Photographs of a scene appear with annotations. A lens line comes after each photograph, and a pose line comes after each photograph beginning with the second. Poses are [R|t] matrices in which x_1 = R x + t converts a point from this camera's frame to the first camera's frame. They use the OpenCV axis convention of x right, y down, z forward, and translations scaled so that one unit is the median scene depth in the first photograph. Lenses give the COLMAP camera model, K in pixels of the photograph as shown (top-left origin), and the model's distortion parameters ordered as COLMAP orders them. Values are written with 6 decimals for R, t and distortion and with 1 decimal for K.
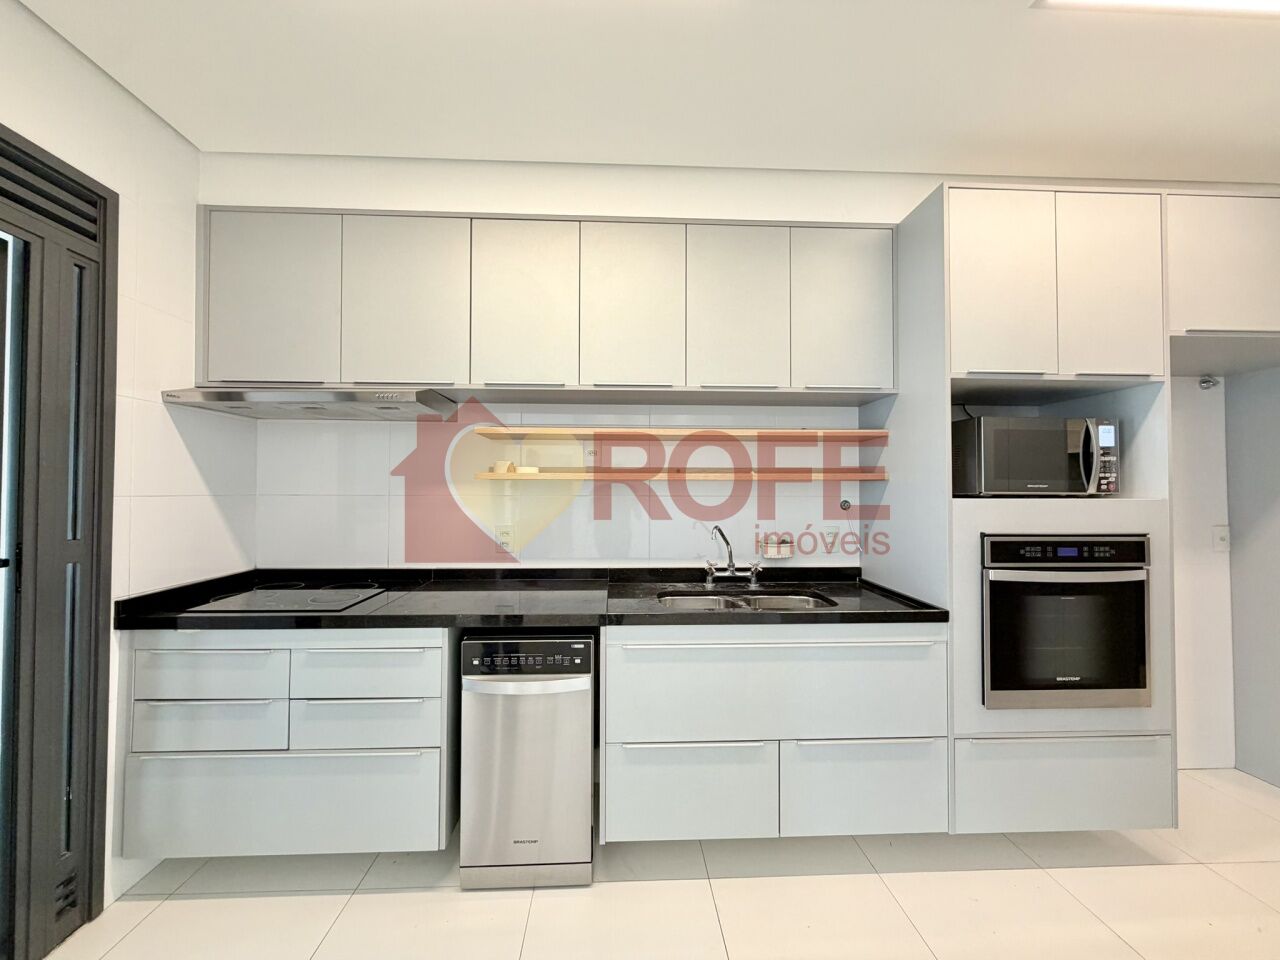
lens RADIAL K [[510.0, 0, 635.6], [0, 510.0, 480.5], [0, 0, 1]] dist [0.003862, -0.001075]
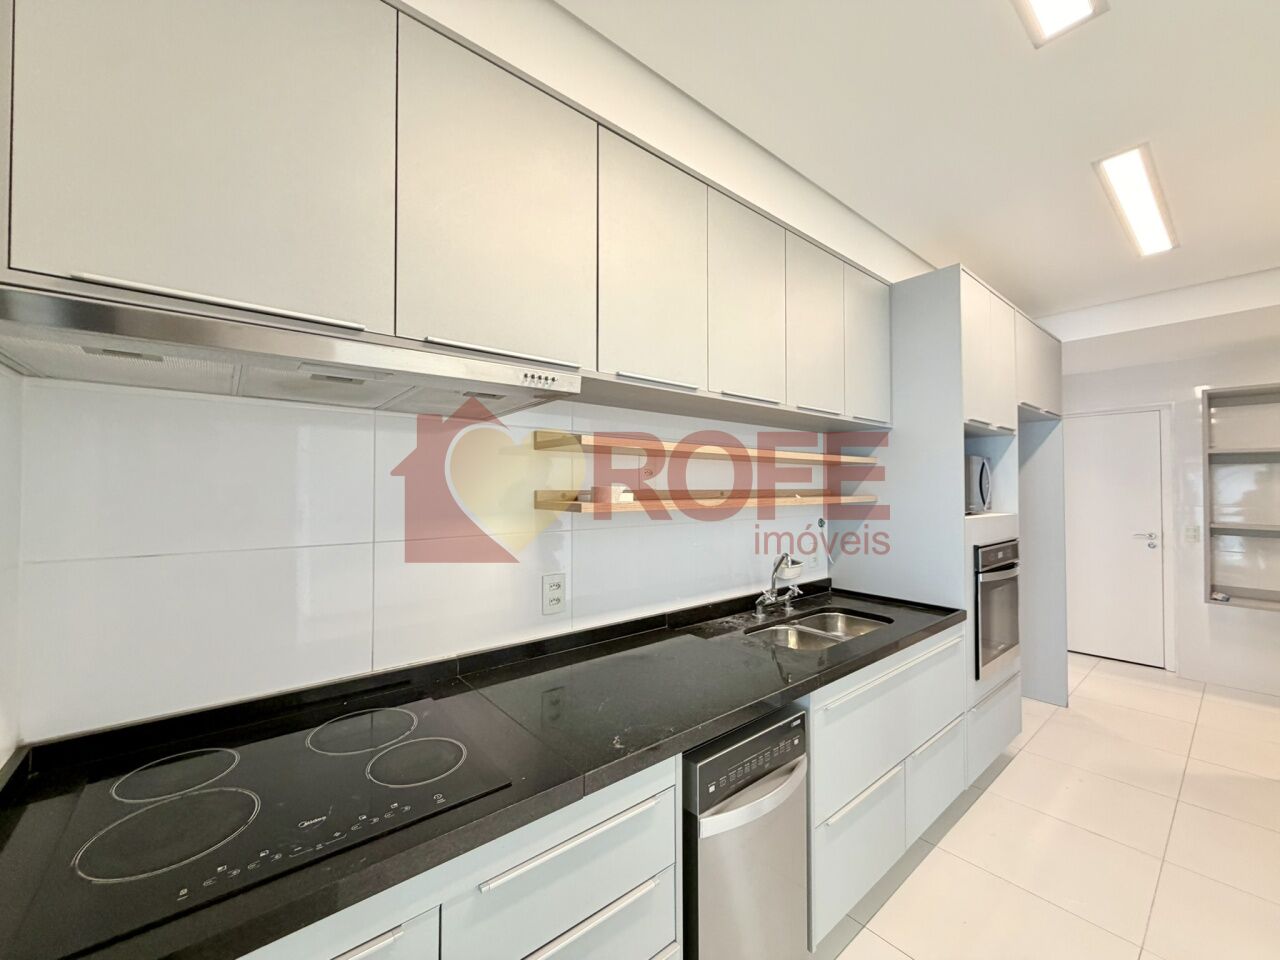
lens RADIAL K [[510.0, 0, 643.8], [0, 510.0, 480.4], [0, 0, 1]] dist [0.003862, -0.001075]
pose [[0.796897, 0.007334, 0.604070, -0.676739], [-0.008256, 0.999965, -0.001250, -0.046785], [-0.604058, -0.003991, 0.796930, 0.431466]]
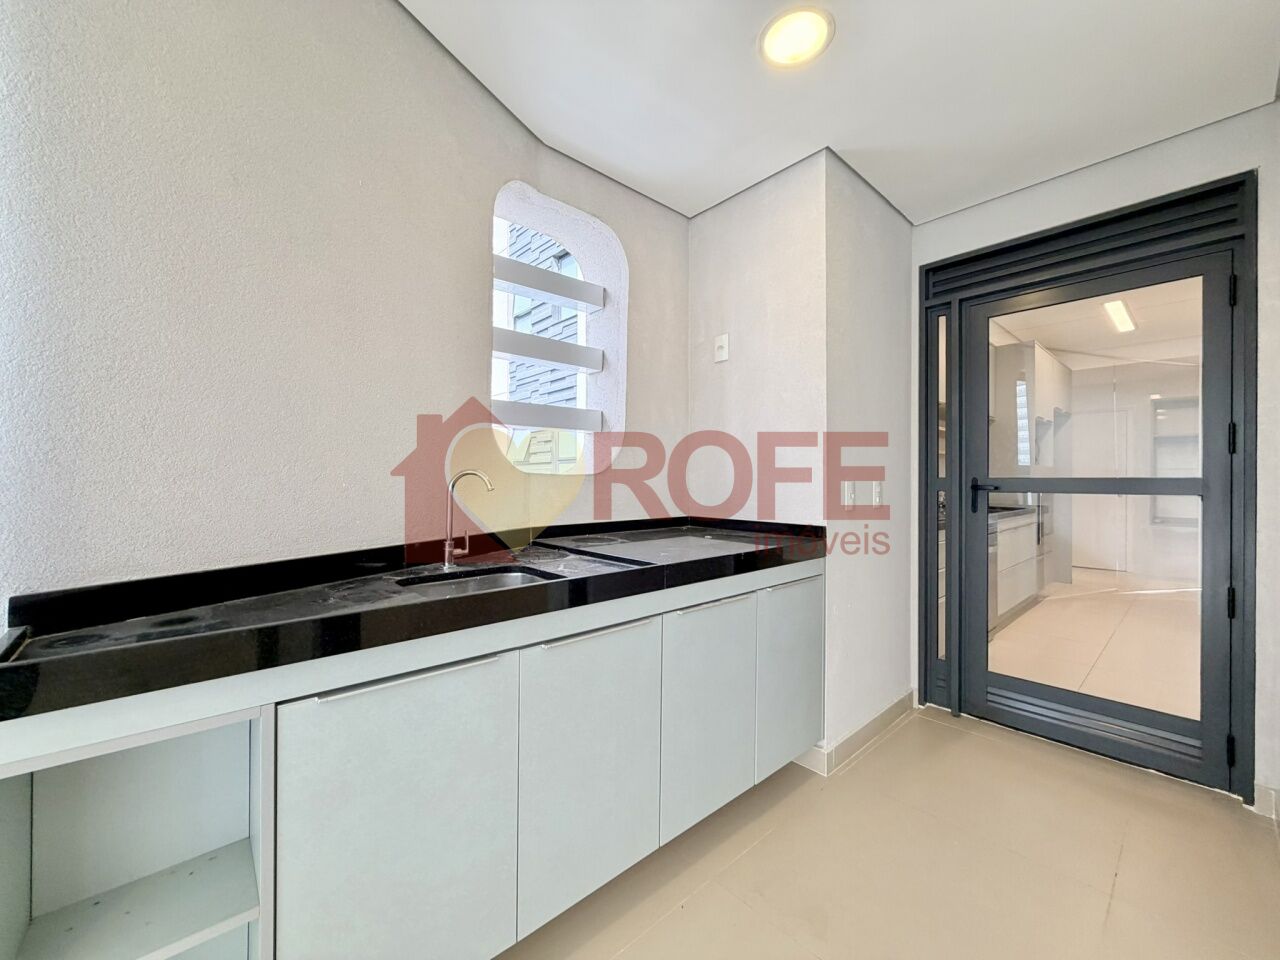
lens RADIAL K [[510.0, 0, 633.8], [0, 510.0, 481.4], [0, 0, 1]] dist [0.003862, -0.001075]
pose [[0.777624, 0.000032, 0.628730, -2.298907], [-0.011576, 0.999831, 0.014266, 0.095604], [-0.628624, -0.018371, 0.777493, 0.242086]]
